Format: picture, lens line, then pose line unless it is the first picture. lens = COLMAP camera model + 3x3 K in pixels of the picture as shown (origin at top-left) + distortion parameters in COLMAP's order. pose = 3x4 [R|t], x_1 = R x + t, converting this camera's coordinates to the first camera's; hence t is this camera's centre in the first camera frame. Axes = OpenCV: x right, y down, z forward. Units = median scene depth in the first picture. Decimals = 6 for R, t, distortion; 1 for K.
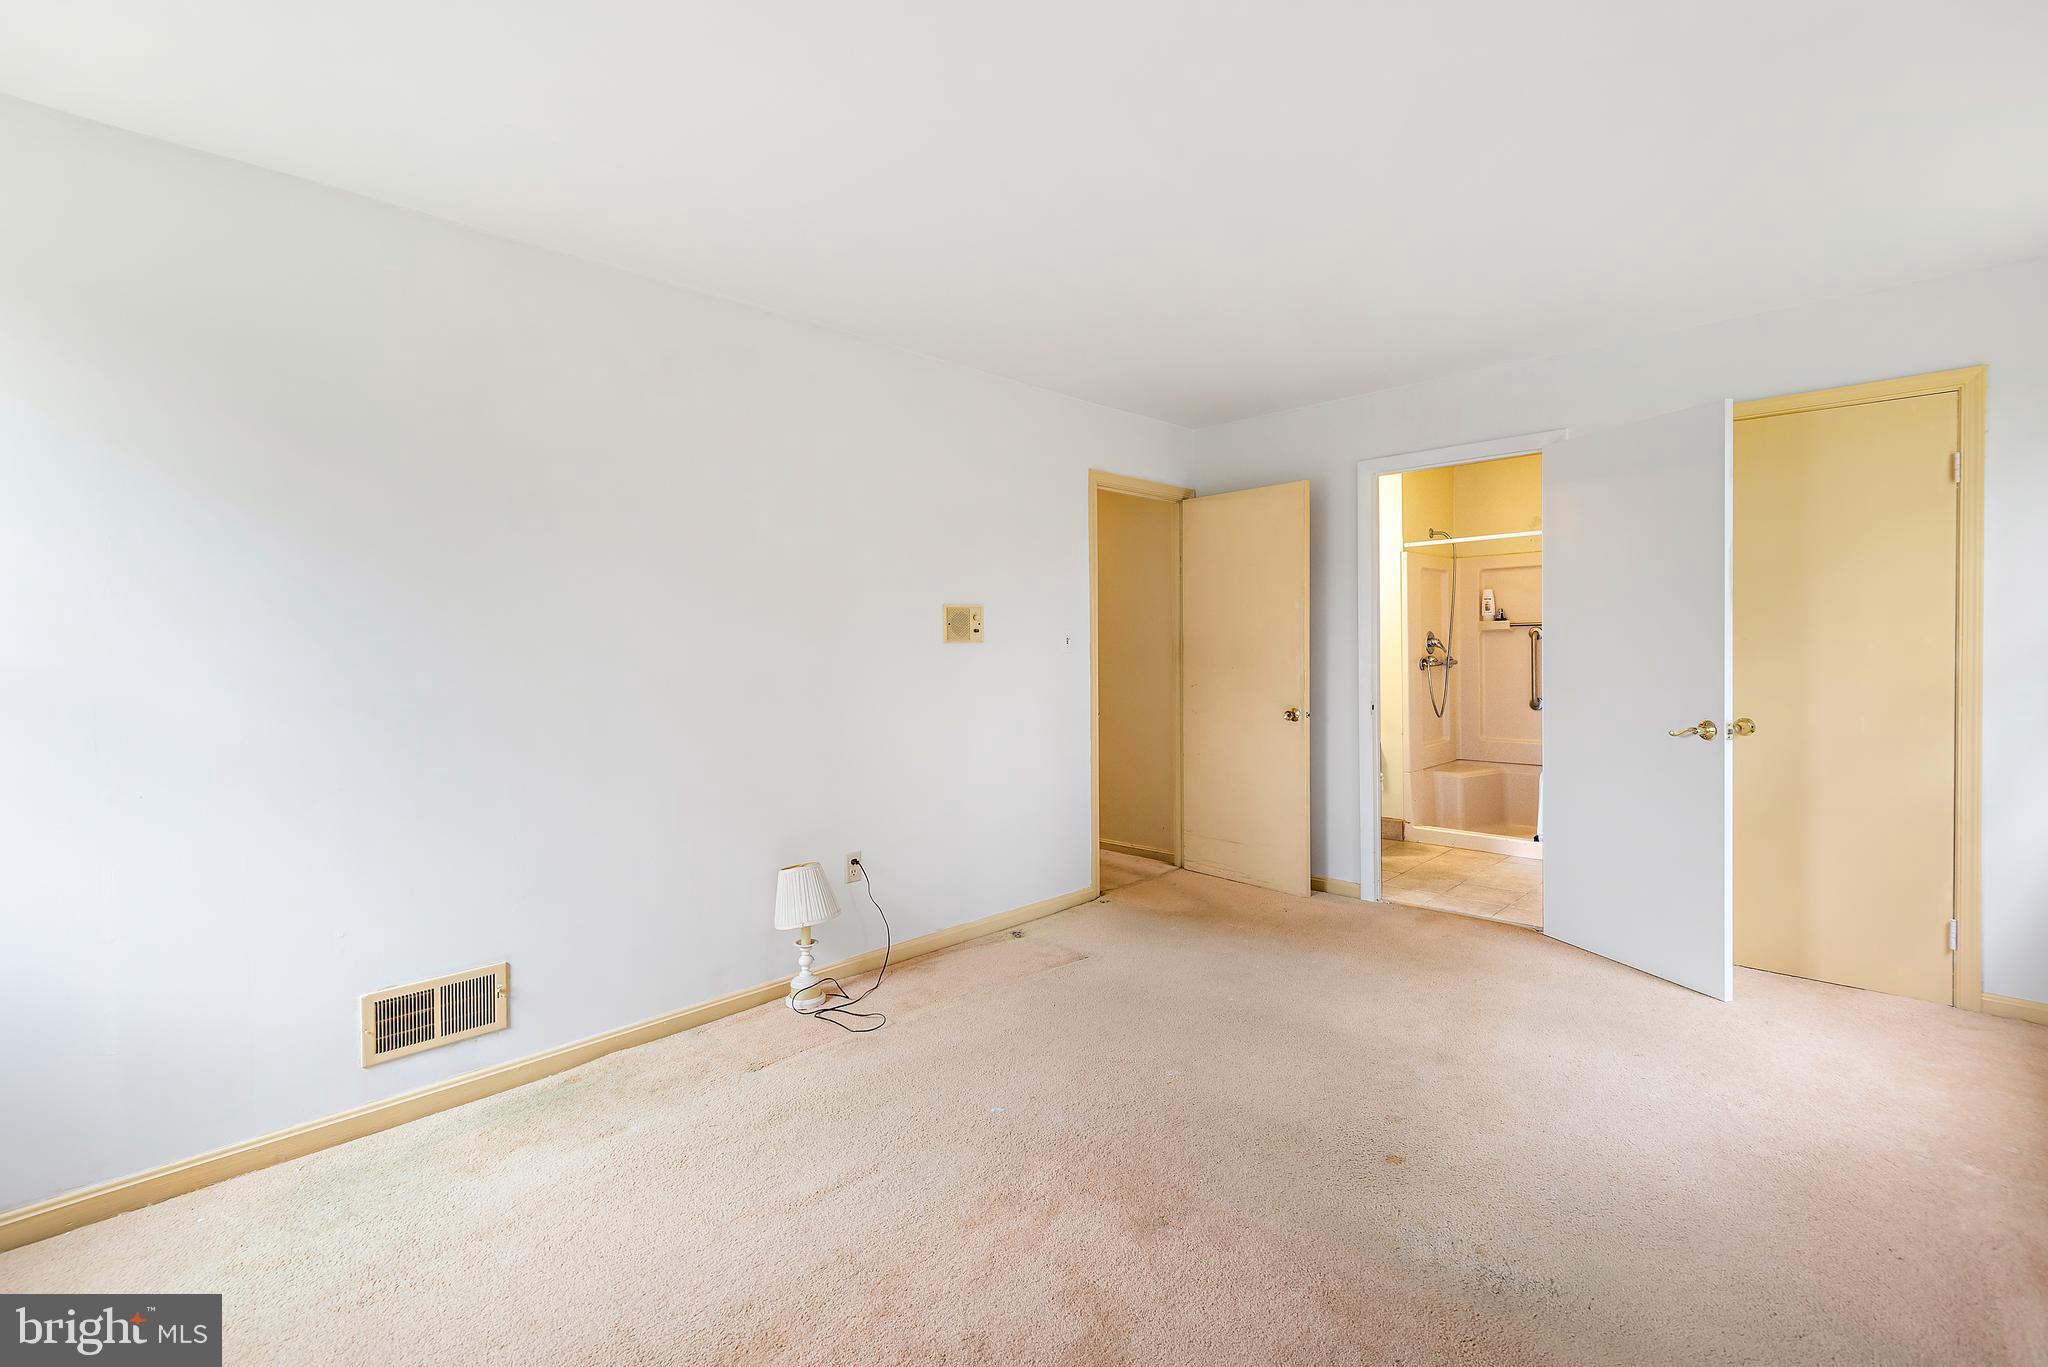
lens RADIAL K [[914.8, 0, 1013.8], [0, 914.8, 669.3], [0, 0, 1]] dist [0.035883, -0.023271]
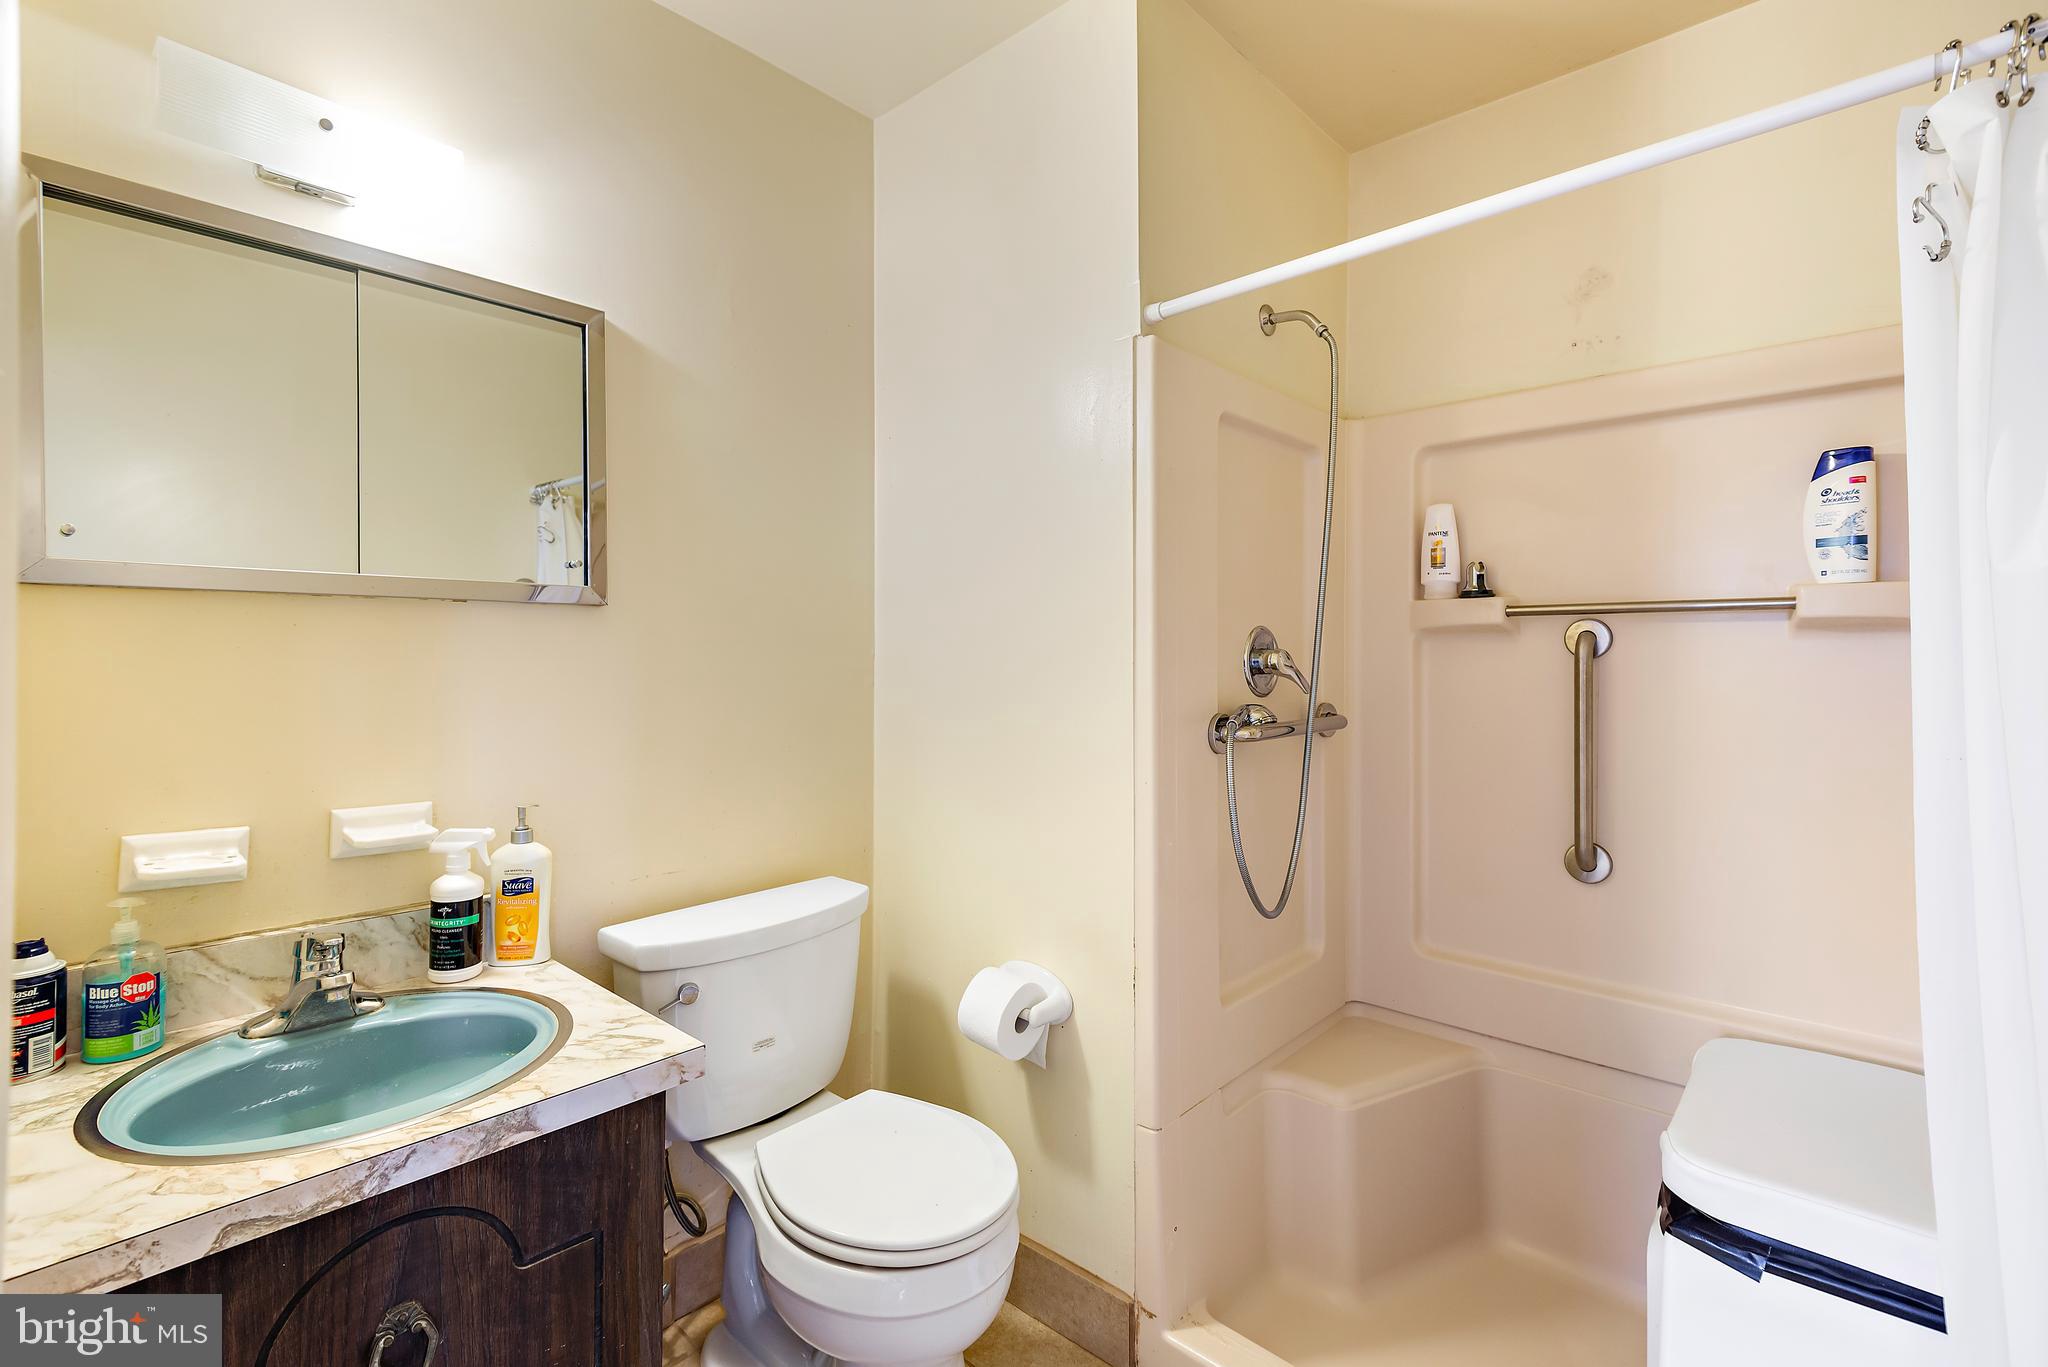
lens RADIAL K [[914.8, 0, 1013.8], [0, 914.8, 669.3], [0, 0, 1]] dist [0.035883, -0.023271]
pose [[0.999420, 0.016448, 0.029831, 0.356037], [-0.015855, 0.999674, -0.019990, -0.018495], [-0.030150, 0.019505, 0.999355, 0.681686]]
